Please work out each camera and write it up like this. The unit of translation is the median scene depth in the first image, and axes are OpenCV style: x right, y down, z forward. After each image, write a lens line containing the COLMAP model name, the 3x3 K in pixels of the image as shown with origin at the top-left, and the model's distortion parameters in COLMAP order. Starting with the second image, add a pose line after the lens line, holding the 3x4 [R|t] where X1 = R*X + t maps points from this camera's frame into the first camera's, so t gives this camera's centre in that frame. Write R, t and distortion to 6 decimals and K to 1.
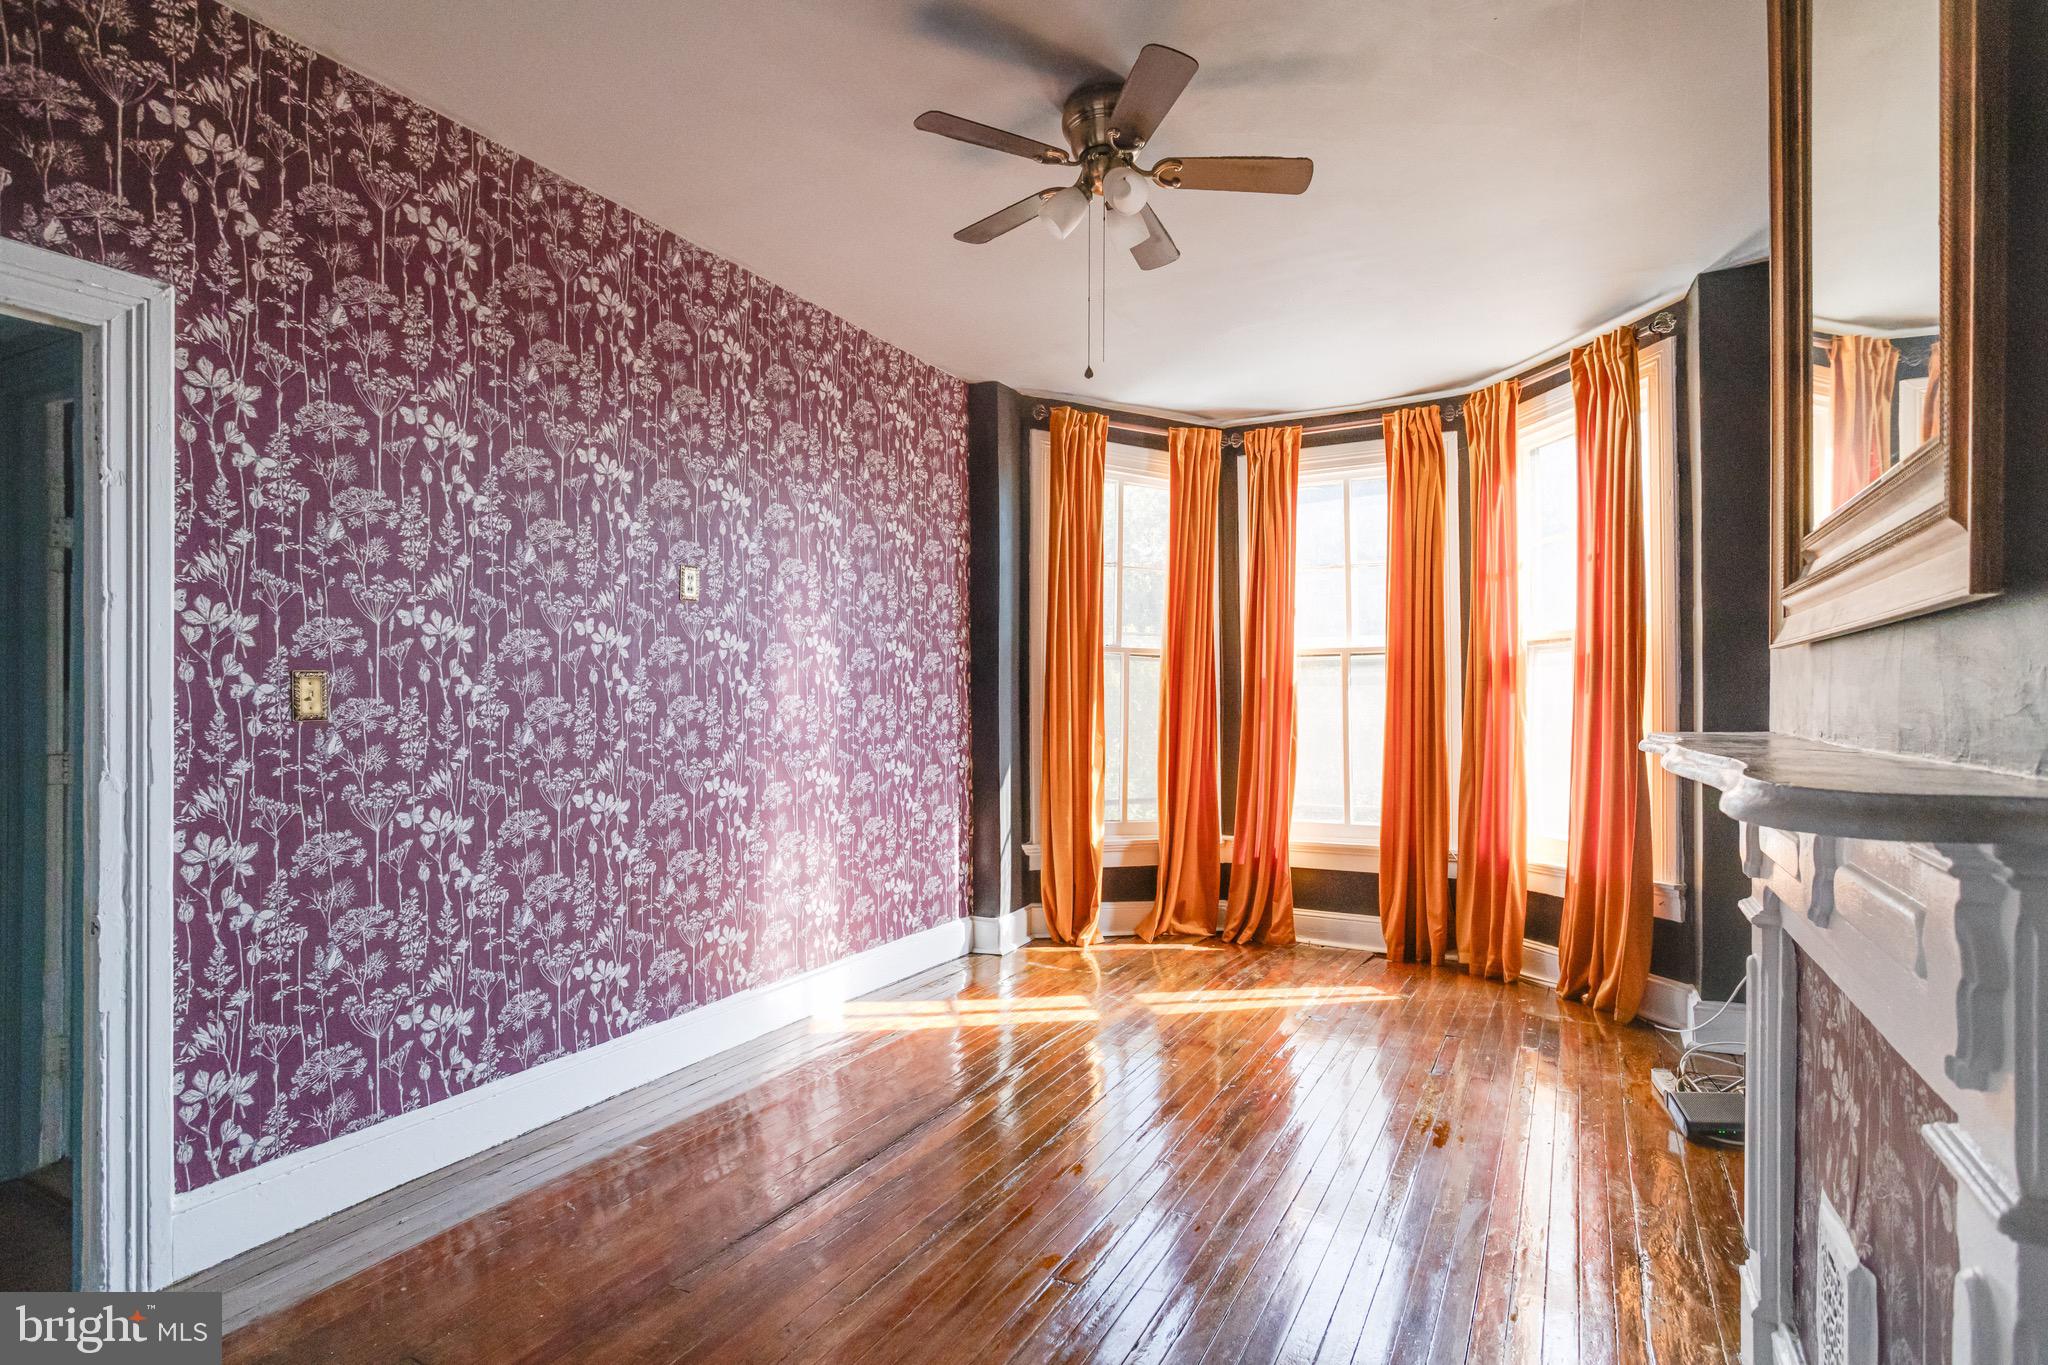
lens RADIAL K [[1057.2, 0, 1020.5], [0, 1057.2, 682.2], [0, 0, 1]] dist [-0.014754, 0.014181]
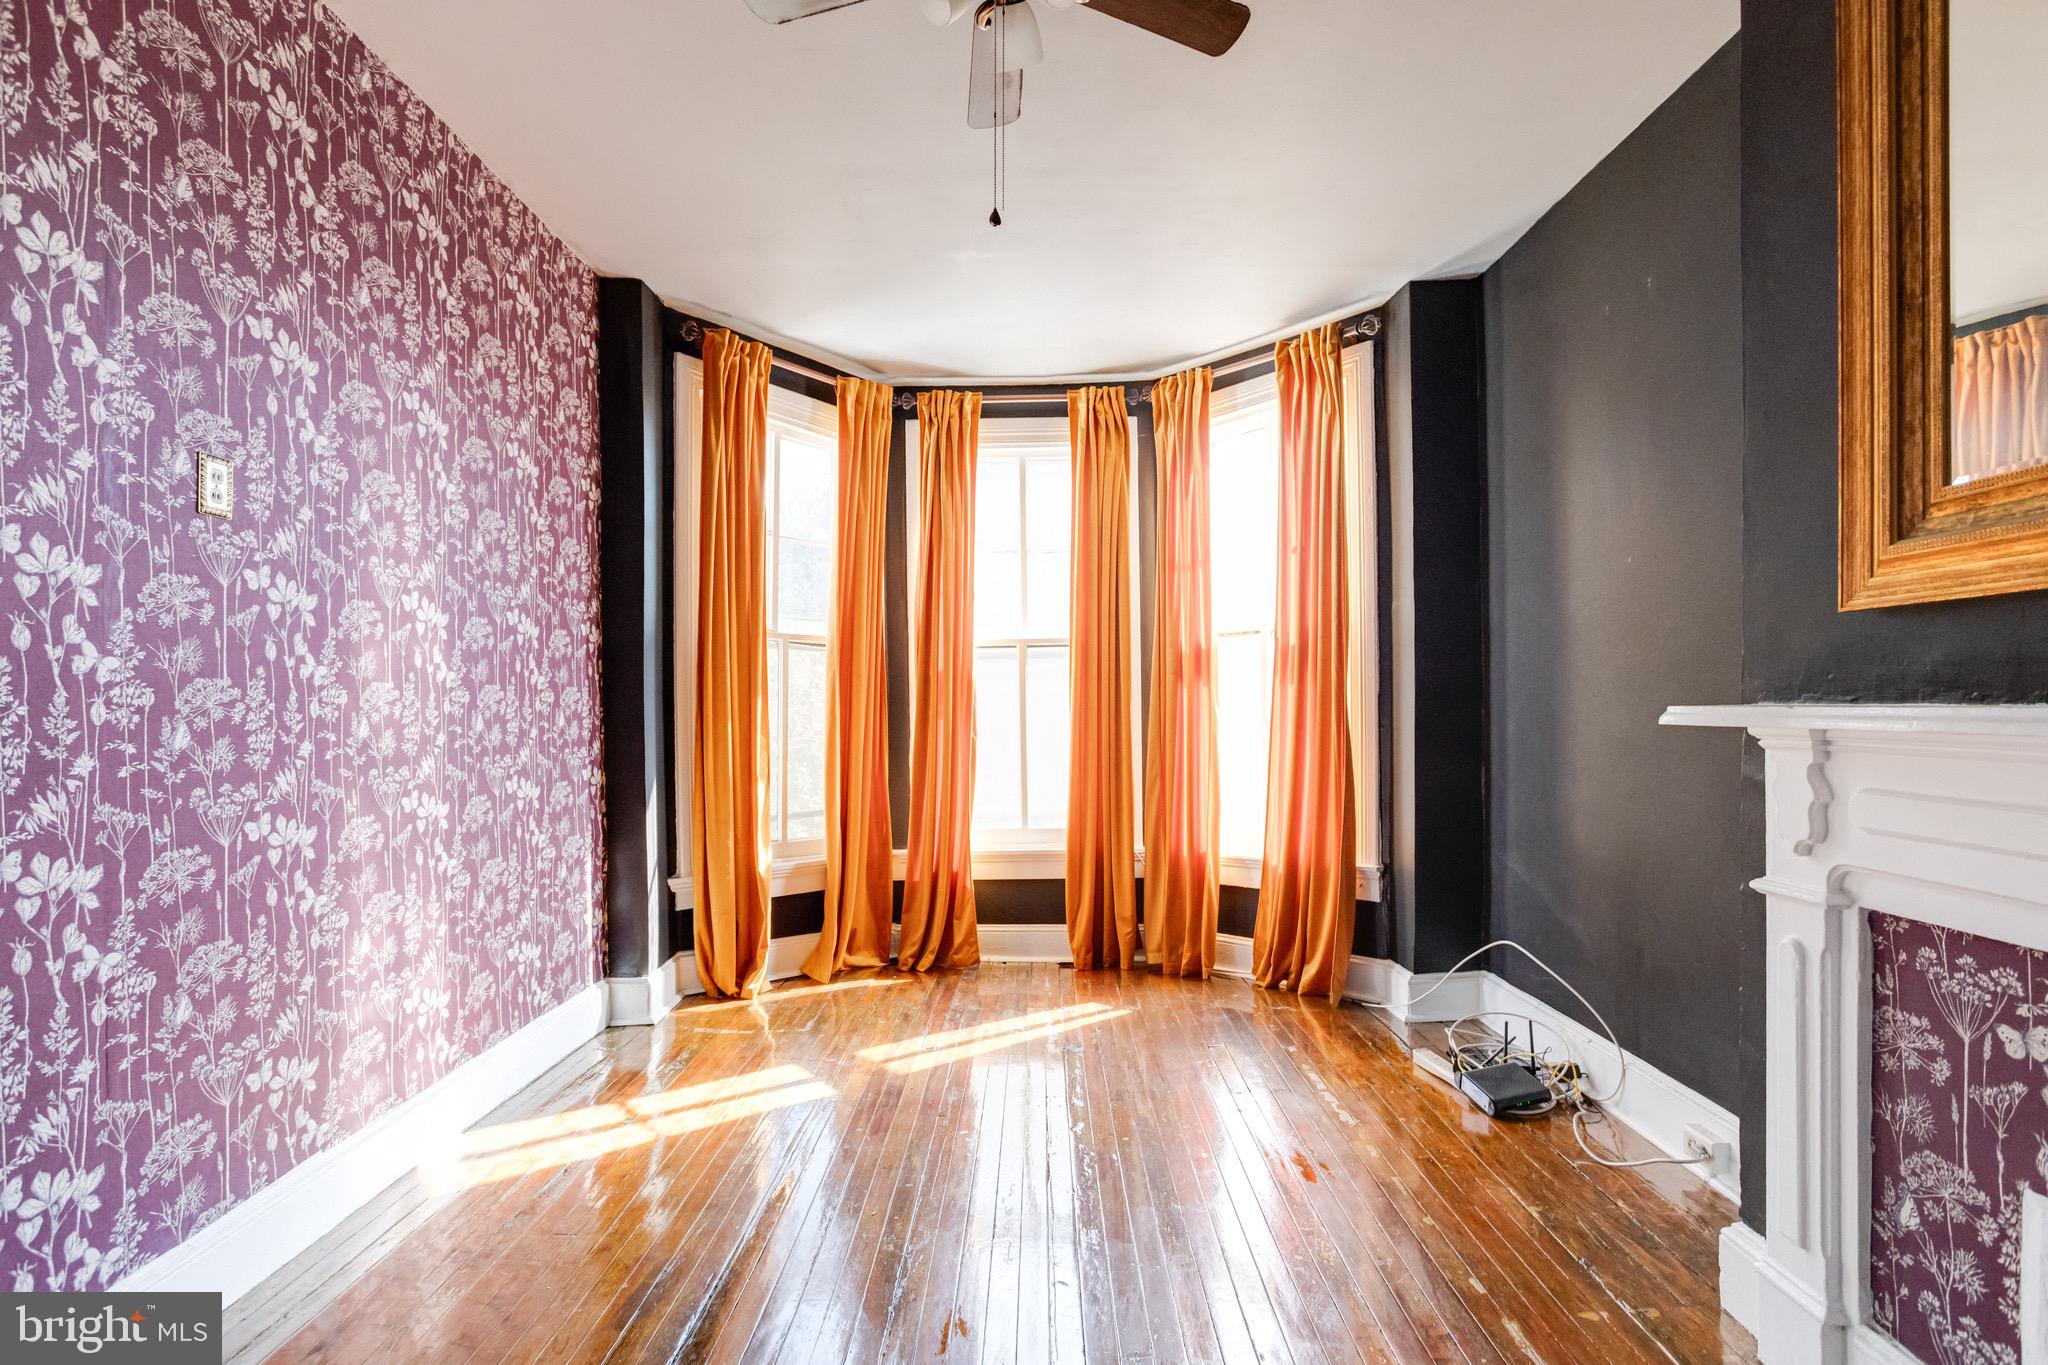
lens RADIAL K [[1057.2, 0, 1038.0], [0, 1057.2, 699.4], [0, 0, 1]] dist [-0.014754, 0.014181]
pose [[0.885623, -0.004306, 0.464384, -0.126928], [-0.000144, 0.999954, 0.009548, 0.013154], [-0.464404, -0.008522, 0.885582, 0.189414]]
